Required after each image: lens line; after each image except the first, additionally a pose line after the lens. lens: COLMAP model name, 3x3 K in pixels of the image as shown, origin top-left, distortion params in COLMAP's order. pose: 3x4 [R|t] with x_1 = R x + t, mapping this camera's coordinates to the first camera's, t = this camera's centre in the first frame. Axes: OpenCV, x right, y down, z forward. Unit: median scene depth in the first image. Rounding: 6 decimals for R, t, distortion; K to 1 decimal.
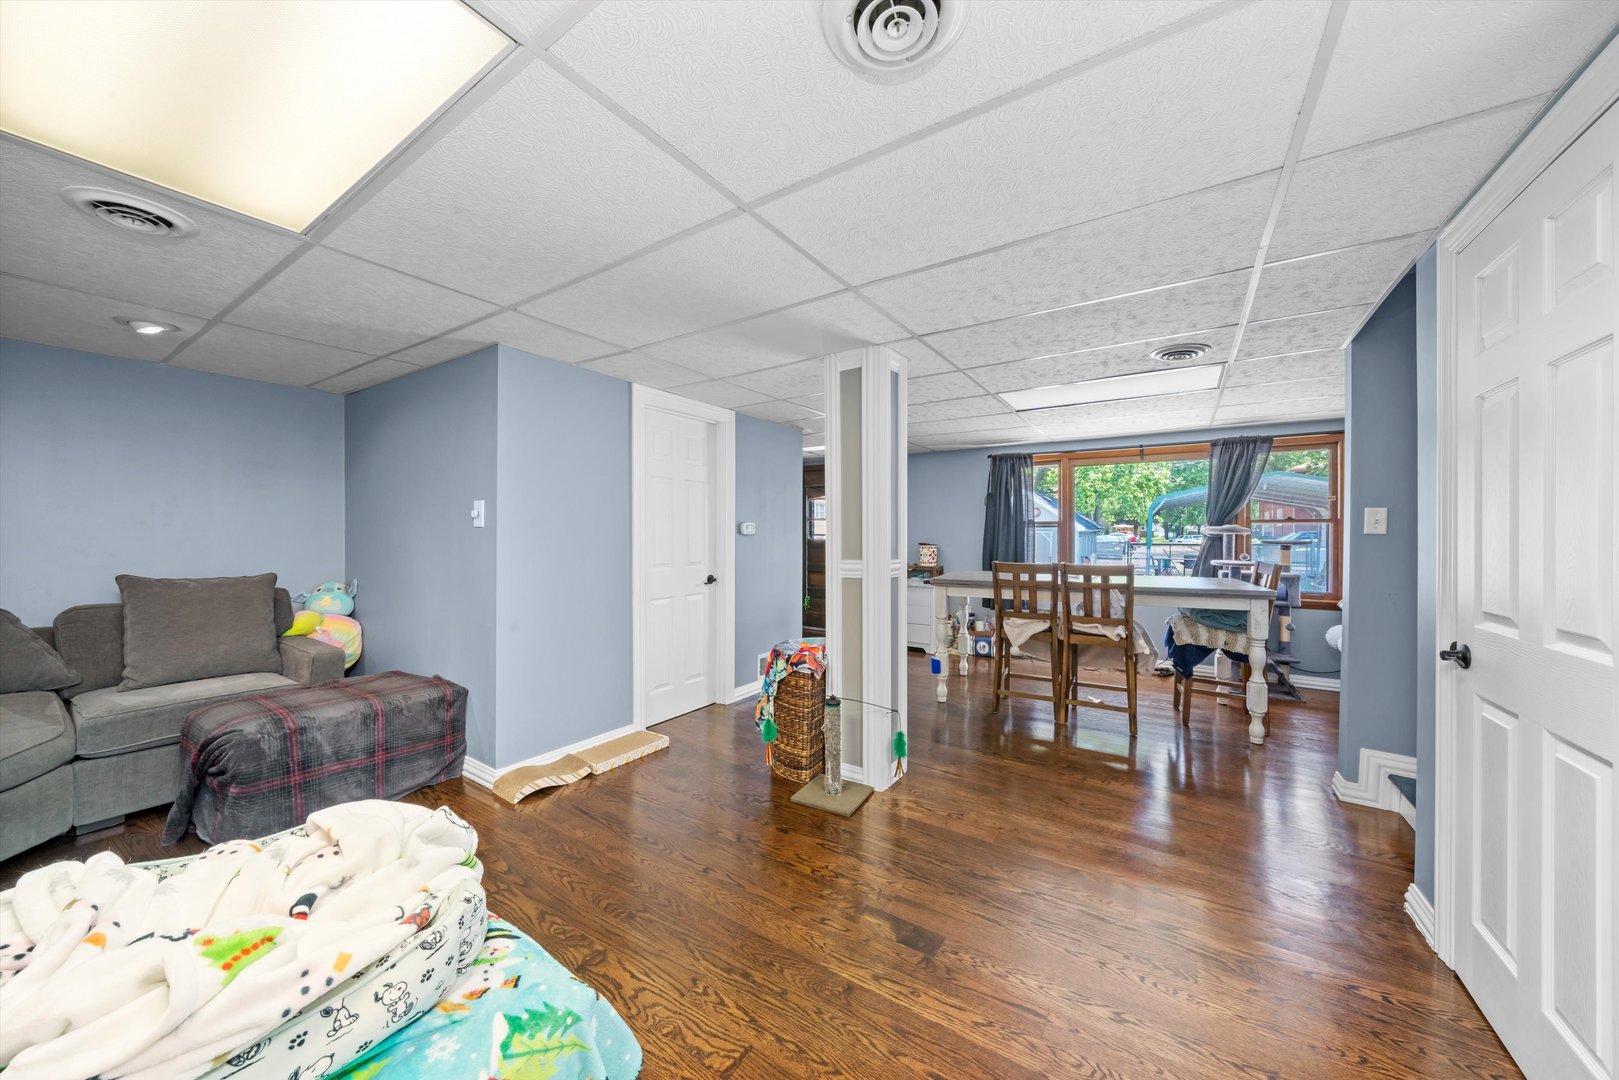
lens RADIAL K [[560.3, 0, 806.9], [0, 560.3, 542.6], [0, 0, 1]] dist [-0.003381, -0.000145]
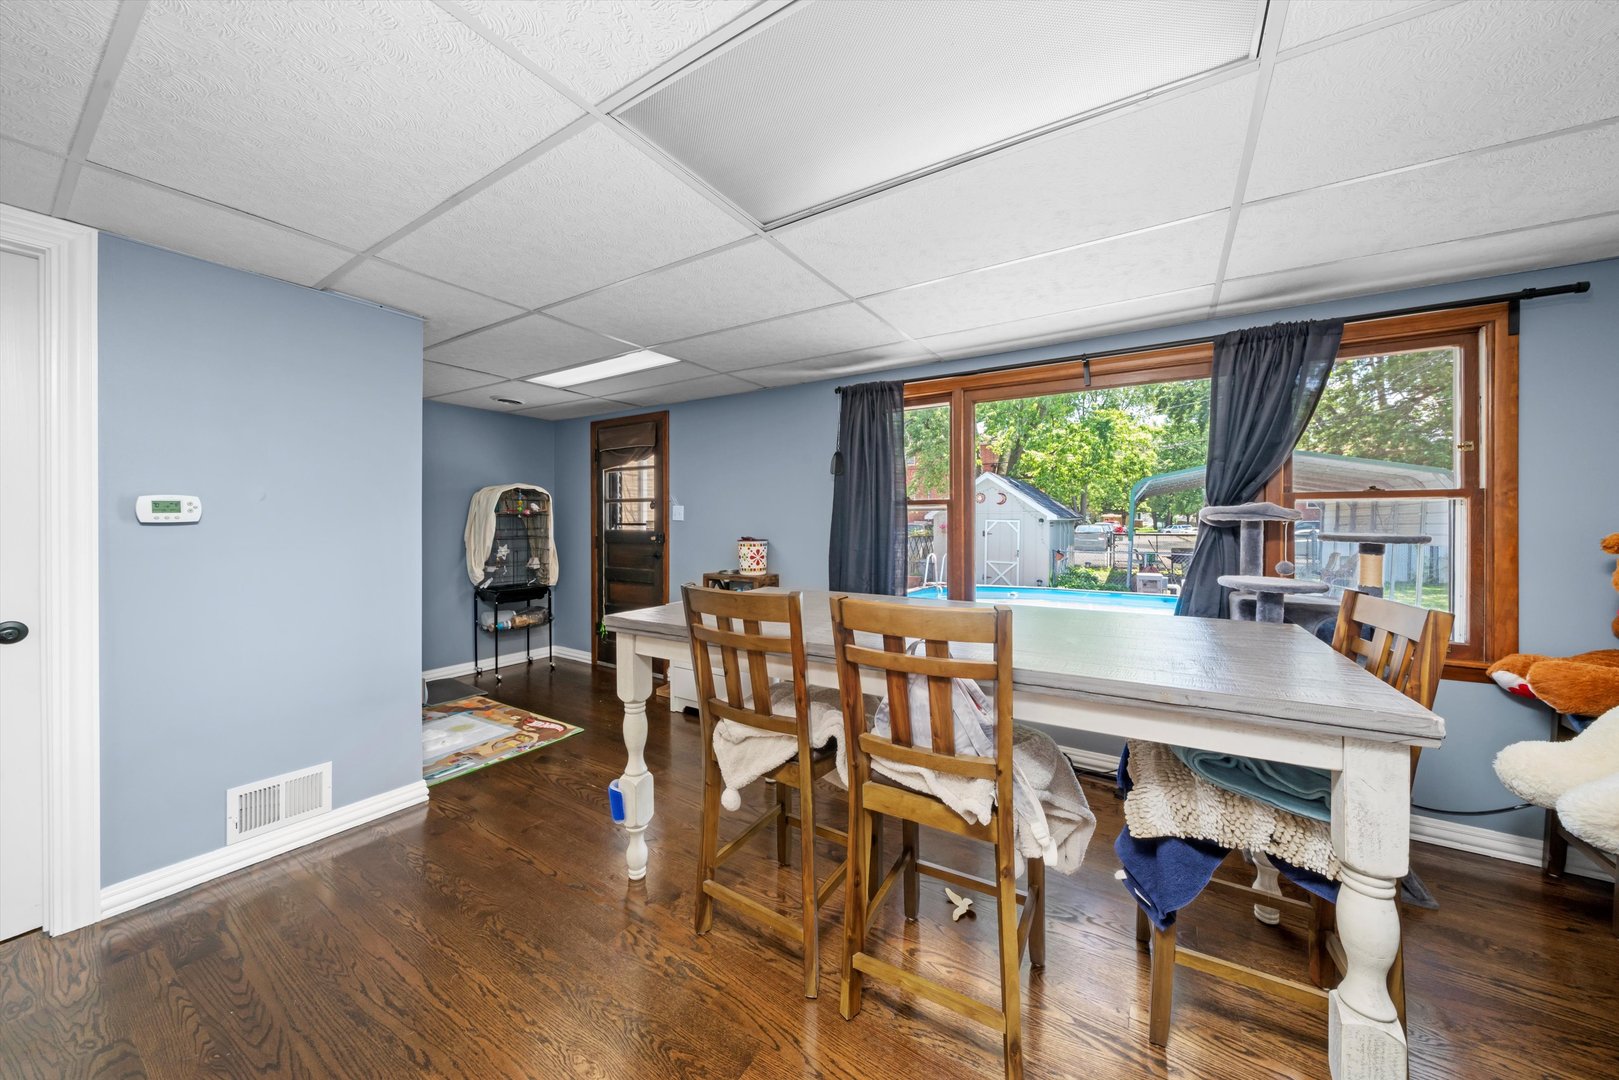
lens RADIAL K [[560.3, 0, 811.9], [0, 560.3, 528.6], [0, 0, 1]] dist [-0.003381, -0.000145]
pose [[0.999809, -0.000697, 0.019555, 0.299540], [0.000832, 0.999976, -0.006885, -0.004798], [-0.019550, 0.006900, 0.999785, 0.433085]]
